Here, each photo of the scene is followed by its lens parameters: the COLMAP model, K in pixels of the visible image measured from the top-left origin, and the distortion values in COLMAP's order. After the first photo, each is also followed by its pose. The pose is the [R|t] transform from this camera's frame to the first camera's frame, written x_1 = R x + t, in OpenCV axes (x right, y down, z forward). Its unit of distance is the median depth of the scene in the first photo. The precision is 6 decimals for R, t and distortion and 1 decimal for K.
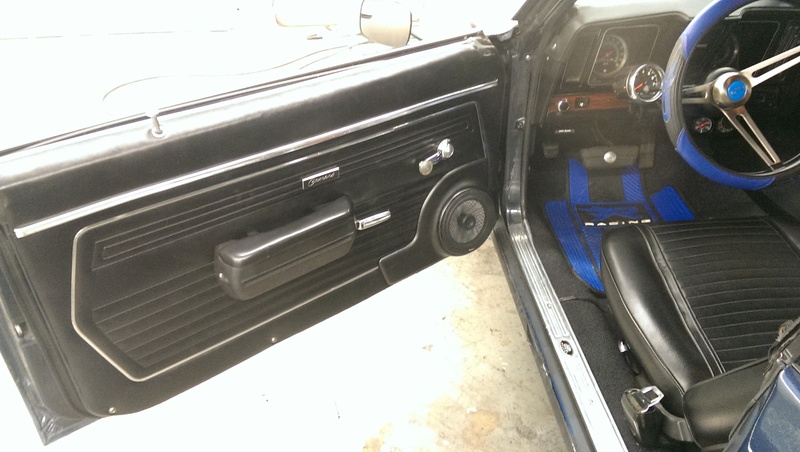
lens RADIAL K [[575.9, 0, 400.0], [0, 575.9, 226.0], [0, 0, 1]] dist [0.004489, -0.009489]
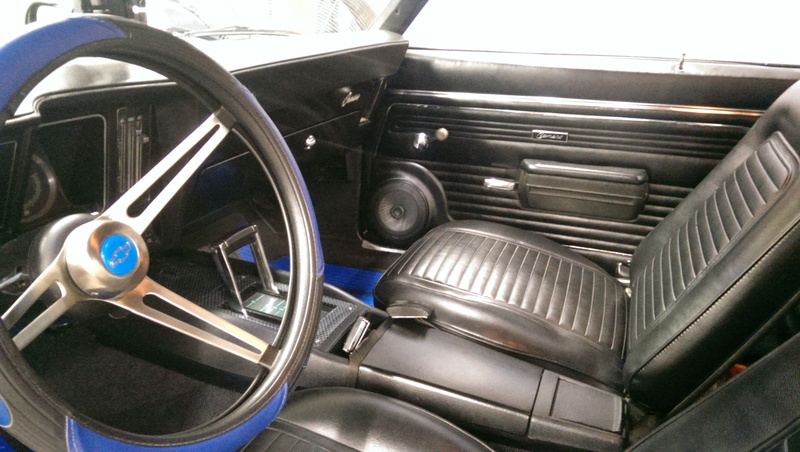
lens RADIAL K [[575.9, 0, 400.0], [0, 575.9, 226.0], [0, 0, 1]] dist [0.004489, -0.009489]
pose [[0.425911, -0.326872, 0.843656, 0.296924], [0.487821, 0.868277, 0.090140, -0.185446], [-0.761991, 0.373162, 0.529263, 0.572461]]
